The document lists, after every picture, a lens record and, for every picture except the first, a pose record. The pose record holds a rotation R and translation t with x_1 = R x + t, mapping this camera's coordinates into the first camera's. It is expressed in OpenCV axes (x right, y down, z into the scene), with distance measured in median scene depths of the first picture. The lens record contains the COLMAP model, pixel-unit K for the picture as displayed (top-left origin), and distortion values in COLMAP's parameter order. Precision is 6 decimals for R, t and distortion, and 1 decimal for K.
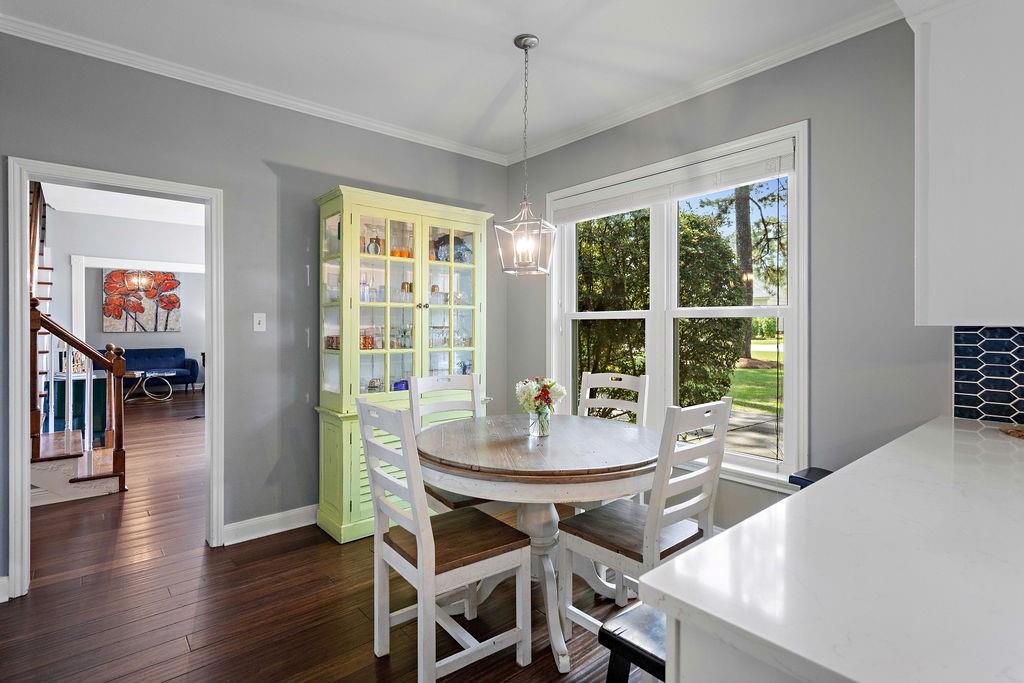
lens RADIAL K [[504.9, 0, 510.2], [0, 504.9, 333.0], [0, 0, 1]] dist [-0.002269, 0.000932]
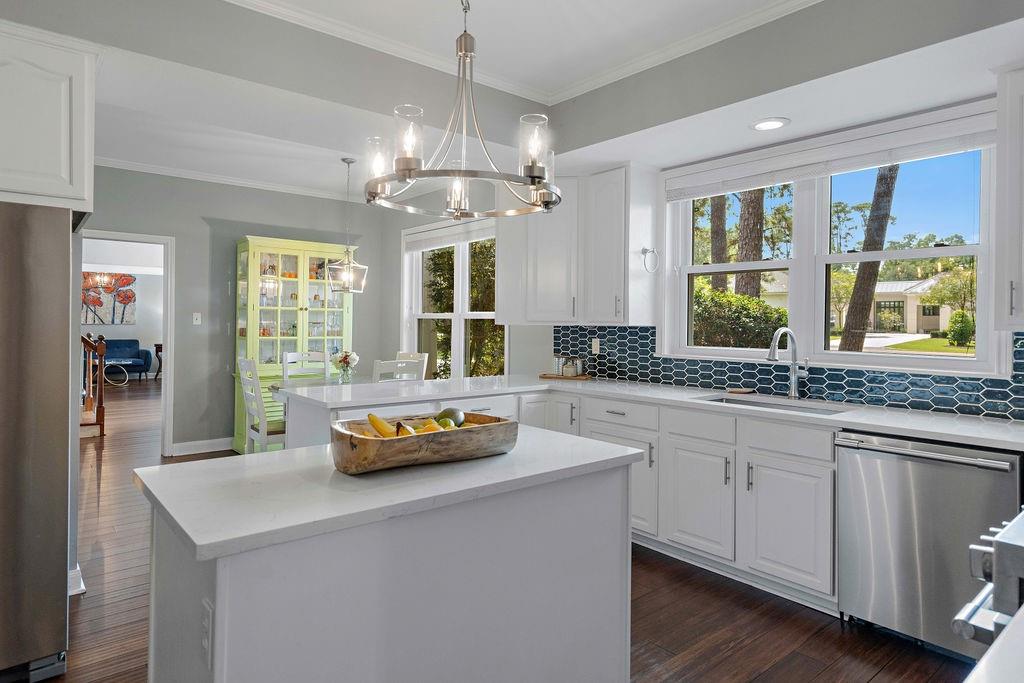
lens RADIAL K [[602.3, 0, 507.9], [0, 602.3, 325.7], [0, 0, 1]] dist [0.005310, -0.001750]
pose [[0.999839, 0.010993, -0.014149, 0.471982], [-0.011109, 0.999905, -0.008141, 0.004893], [0.014058, 0.008297, 0.999867, -0.819947]]
